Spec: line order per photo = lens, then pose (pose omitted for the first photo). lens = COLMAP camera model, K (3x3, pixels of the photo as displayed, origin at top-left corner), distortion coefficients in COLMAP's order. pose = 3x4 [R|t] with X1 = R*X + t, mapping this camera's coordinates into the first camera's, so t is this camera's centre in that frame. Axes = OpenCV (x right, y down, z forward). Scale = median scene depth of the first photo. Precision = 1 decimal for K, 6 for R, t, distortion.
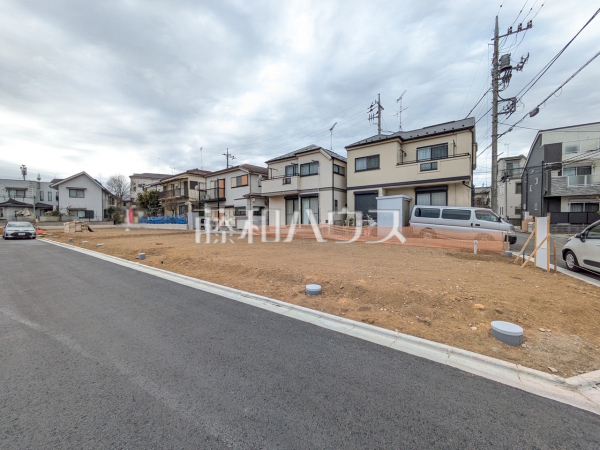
lens RADIAL K [[235.7, 0, 302.2], [0, 235.7, 223.8], [0, 0, 1]] dist [0.000434, 0.000460]
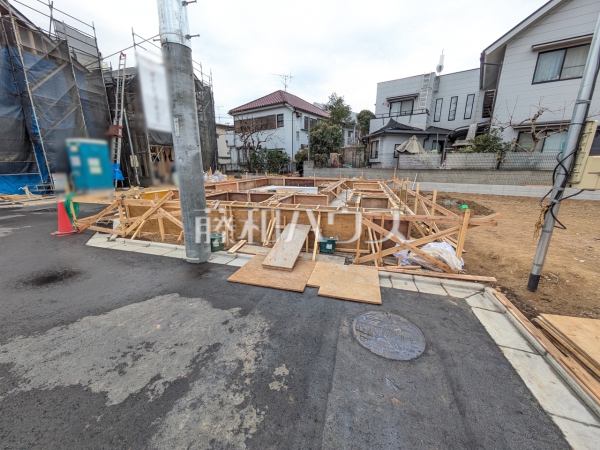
lens RADIAL K [[235.7, 0, 302.2], [0, 235.7, 223.8], [0, 0, 1]] dist [0.000434, 0.000460]
pose [[0.353827, 0.232841, -0.905865, -1.335837], [-0.021482, 0.970285, 0.241009, -0.015900], [0.935064, -0.065815, 0.348315, 1.061032]]
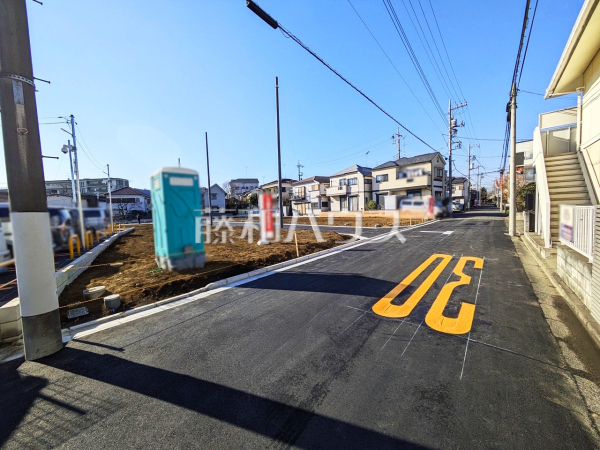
lens RADIAL K [[235.7, 0, 302.2], [0, 235.7, 223.8], [0, 0, 1]] dist [0.000434, 0.000460]
pose [[0.968458, -0.011387, -0.248917, 0.092433], [0.019918, 0.999296, 0.031778, 0.032637], [0.248380, -0.035734, 0.968003, -0.798104]]
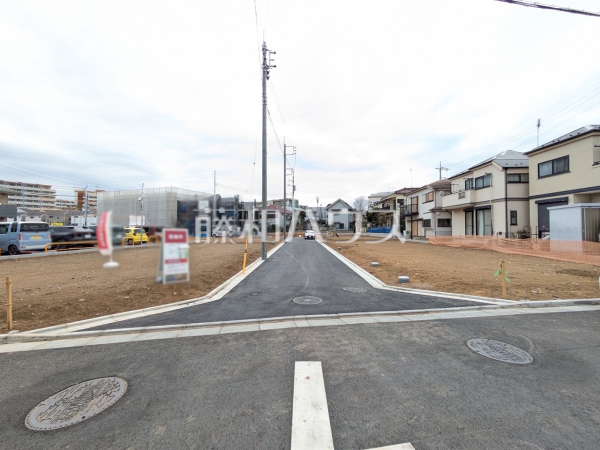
lens RADIAL K [[235.7, 0, 302.2], [0, 235.7, 223.8], [0, 0, 1]] dist [0.000434, 0.000460]
pose [[0.587063, -0.012822, -0.809440, 0.338049], [-0.021544, 0.999273, -0.031454, -0.000384], [0.809255, 0.035904, 0.586360, -0.196278]]
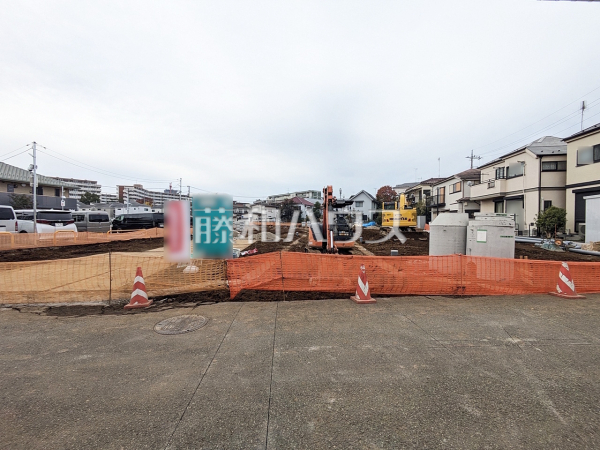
lens RADIAL K [[235.7, 0, 302.2], [0, 235.7, 223.8], [0, 0, 1]] dist [0.000434, 0.000460]
pose [[0.507027, 0.015604, -0.861789, 0.367409], [-0.023624, 0.999712, 0.004202, 0.004936], [0.861606, 0.018228, 0.507250, -0.218709]]
